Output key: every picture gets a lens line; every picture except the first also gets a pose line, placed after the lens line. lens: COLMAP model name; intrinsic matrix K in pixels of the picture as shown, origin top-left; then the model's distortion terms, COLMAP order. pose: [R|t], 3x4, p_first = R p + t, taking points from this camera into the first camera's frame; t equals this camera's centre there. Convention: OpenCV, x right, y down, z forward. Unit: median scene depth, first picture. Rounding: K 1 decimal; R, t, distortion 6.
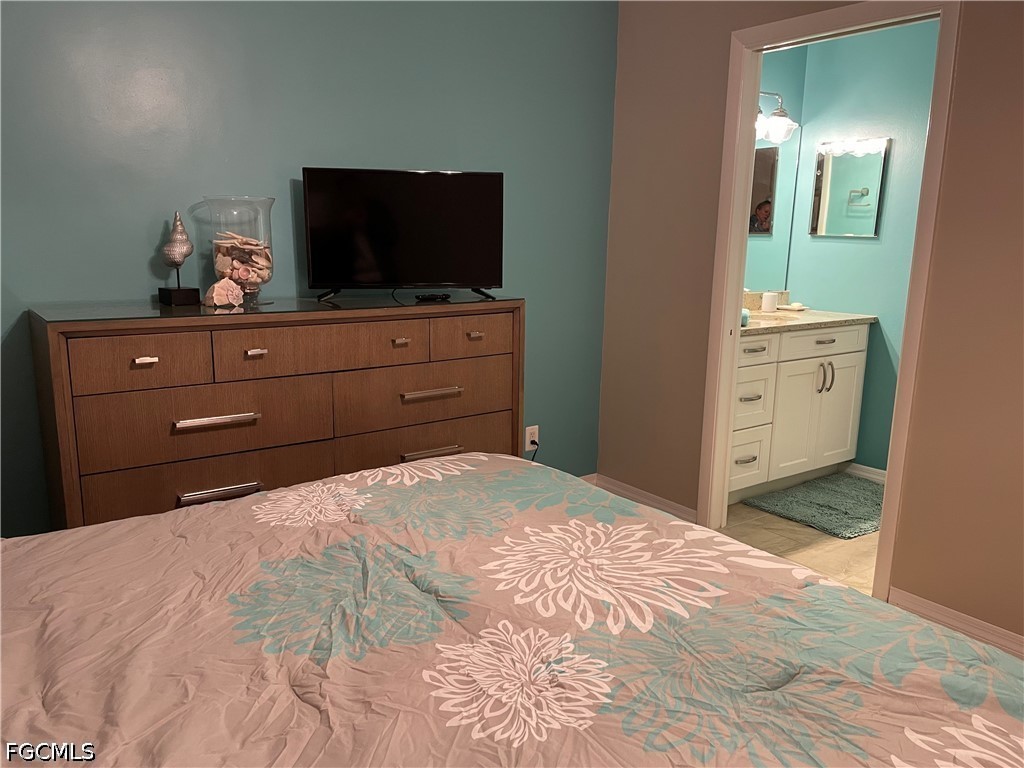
lens RADIAL K [[762.4, 0, 512.0], [0, 762.4, 384.0], [0, 0, 1]] dist [0.106430, -0.138392]
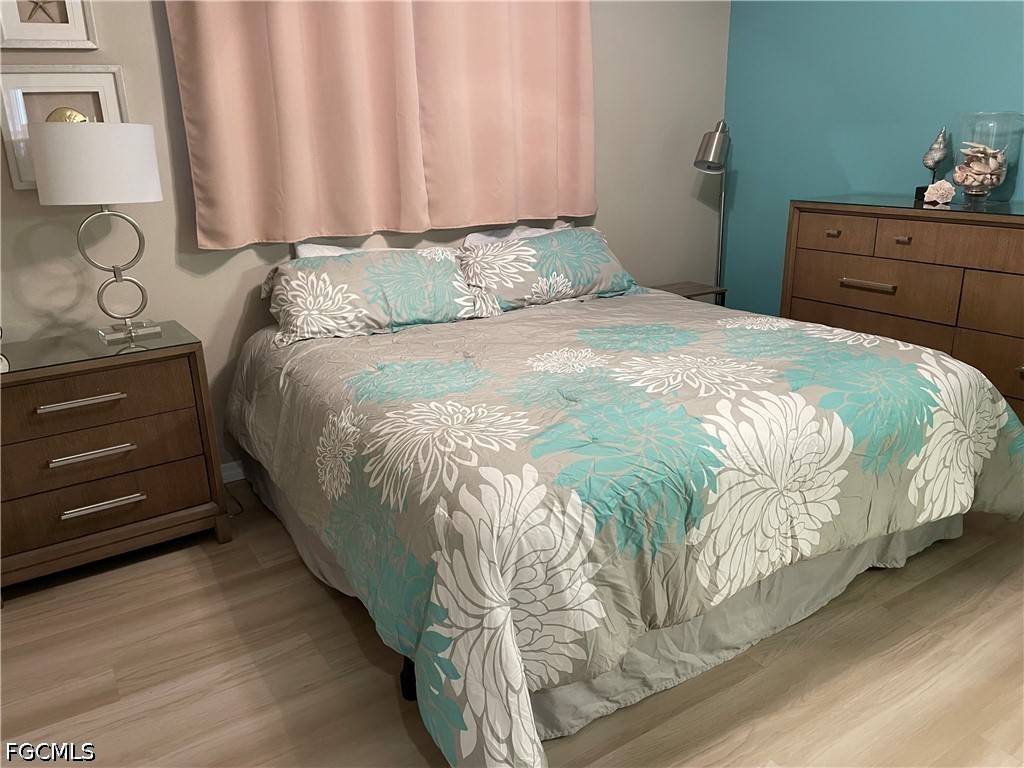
lens RADIAL K [[762.4, 0, 512.0], [0, 762.4, 384.0], [0, 0, 1]] dist [0.106430, -0.138392]
pose [[-0.055349, 0.289964, -0.955436, 1.250369], [-0.172621, 0.939715, 0.295192, -0.103551], [0.983432, 0.181267, -0.001958, 0.504580]]
